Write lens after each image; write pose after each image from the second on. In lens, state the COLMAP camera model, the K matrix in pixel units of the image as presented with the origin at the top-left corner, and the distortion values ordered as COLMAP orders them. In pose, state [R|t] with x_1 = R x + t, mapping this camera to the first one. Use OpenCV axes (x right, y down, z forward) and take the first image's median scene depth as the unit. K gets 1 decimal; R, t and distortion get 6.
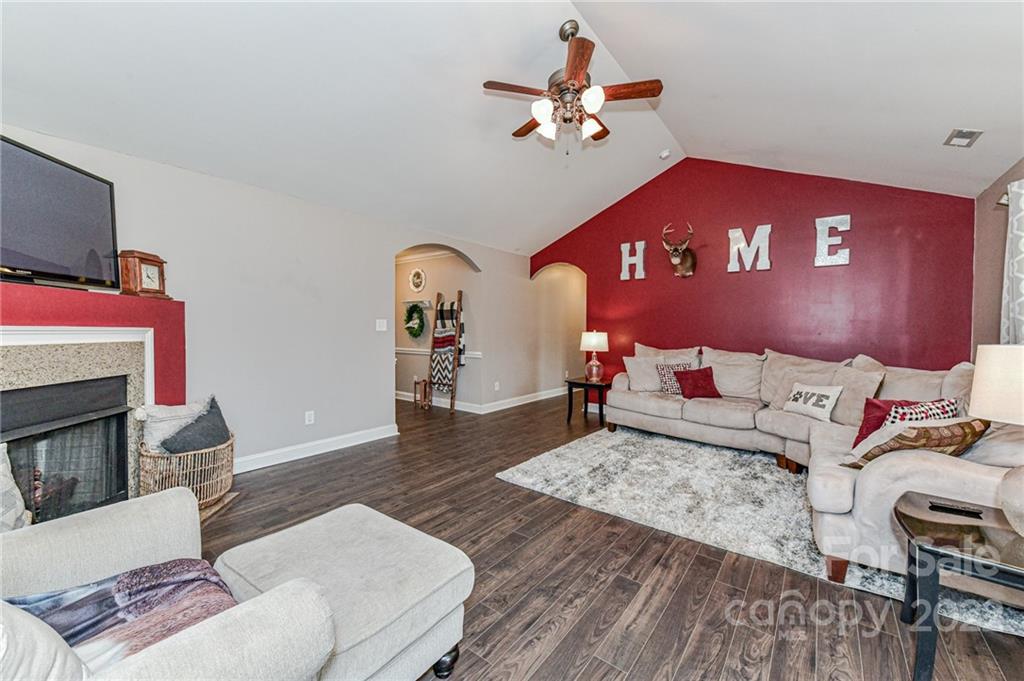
lens RADIAL K [[401.6, 0, 507.7], [0, 401.6, 338.5], [0, 0, 1]] dist [0.000911, -0.000243]
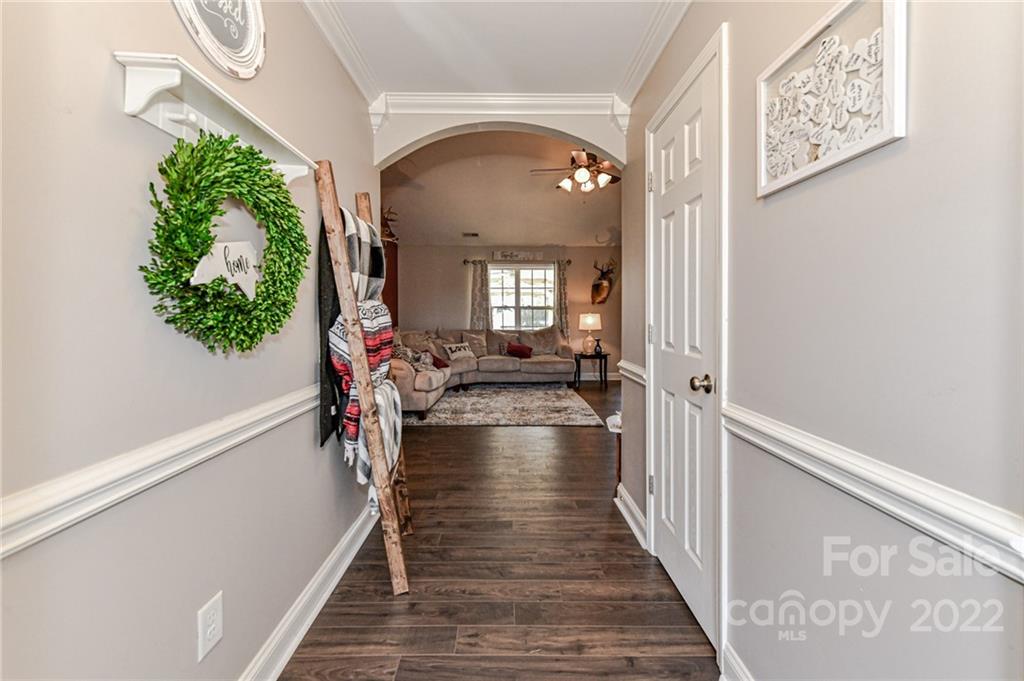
lens RADIAL K [[406.0, 0, 513.1], [0, 406.0, 321.6], [0, 0, 1]] dist [0.000393, -0.000039]
pose [[-0.628531, -0.020001, 0.777527, -0.716025], [0.013050, 0.999257, 0.036254, -0.033654], [-0.777675, 0.032934, -0.627803, 1.695339]]
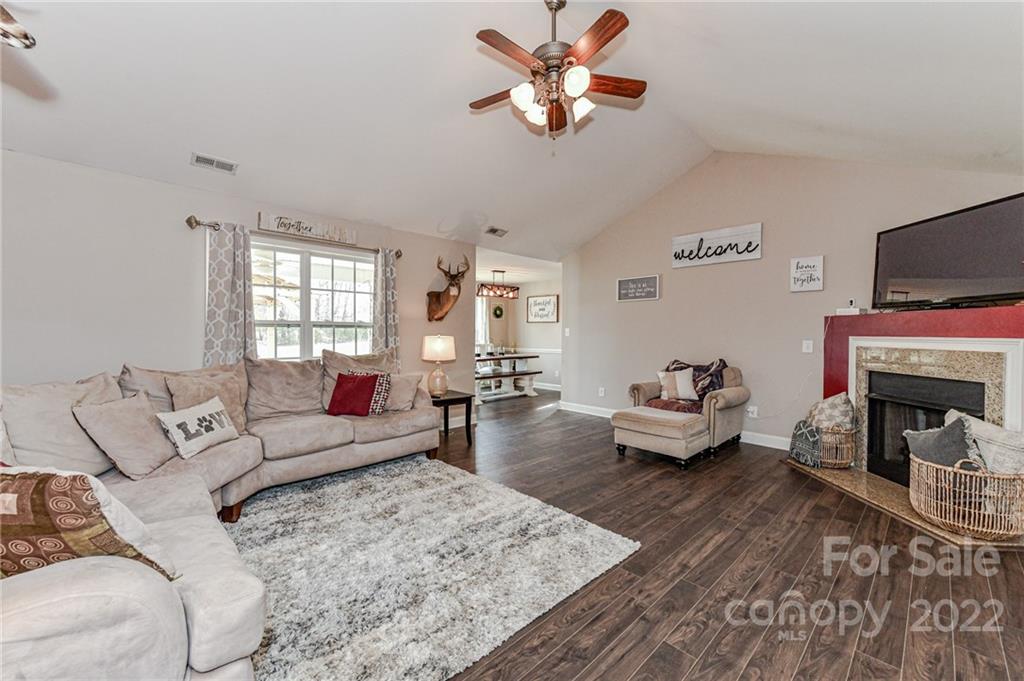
lens RADIAL K [[401.6, 0, 507.7], [0, 401.6, 338.5], [0, 0, 1]] dist [0.000911, -0.000243]
pose [[-0.988562, -0.014993, 0.150066, 0.082192], [-0.010232, 0.999421, 0.032444, -0.030728], [-0.150466, 0.030537, -0.988143, 1.434544]]
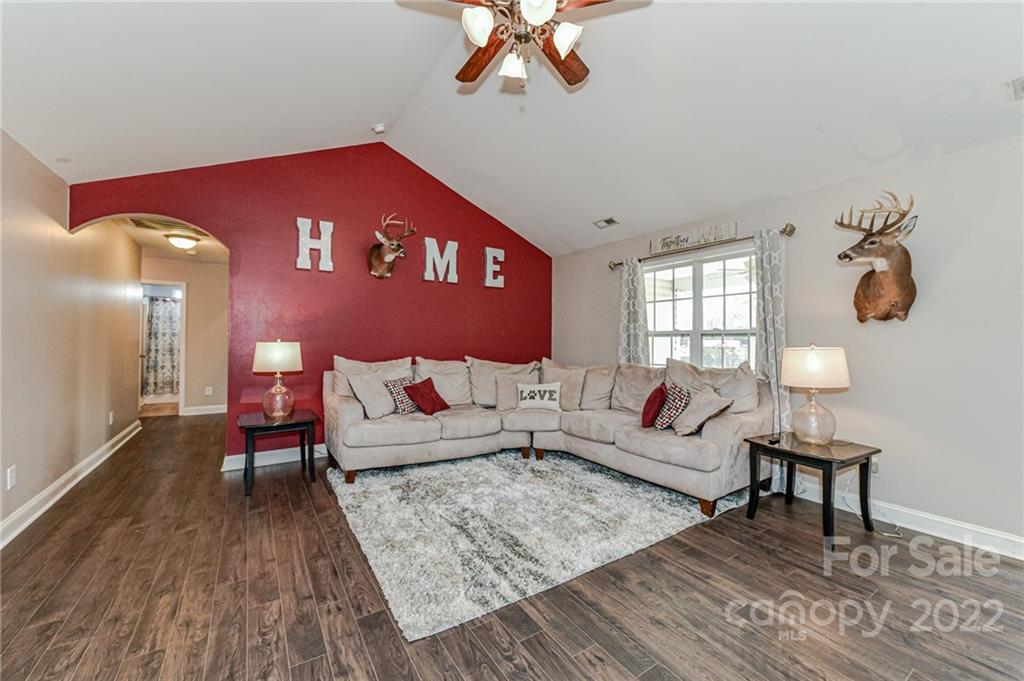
lens RADIAL K [[398.0, 0, 510.4], [0, 398.0, 337.0], [0, 0, 1]] dist [-0.000045, -0.000184]
pose [[0.318356, 0.001006, 0.947971, -0.379009], [0.014777, 0.999873, -0.006023, -0.019763], [-0.947856, 0.015925, 0.318301, 0.605588]]
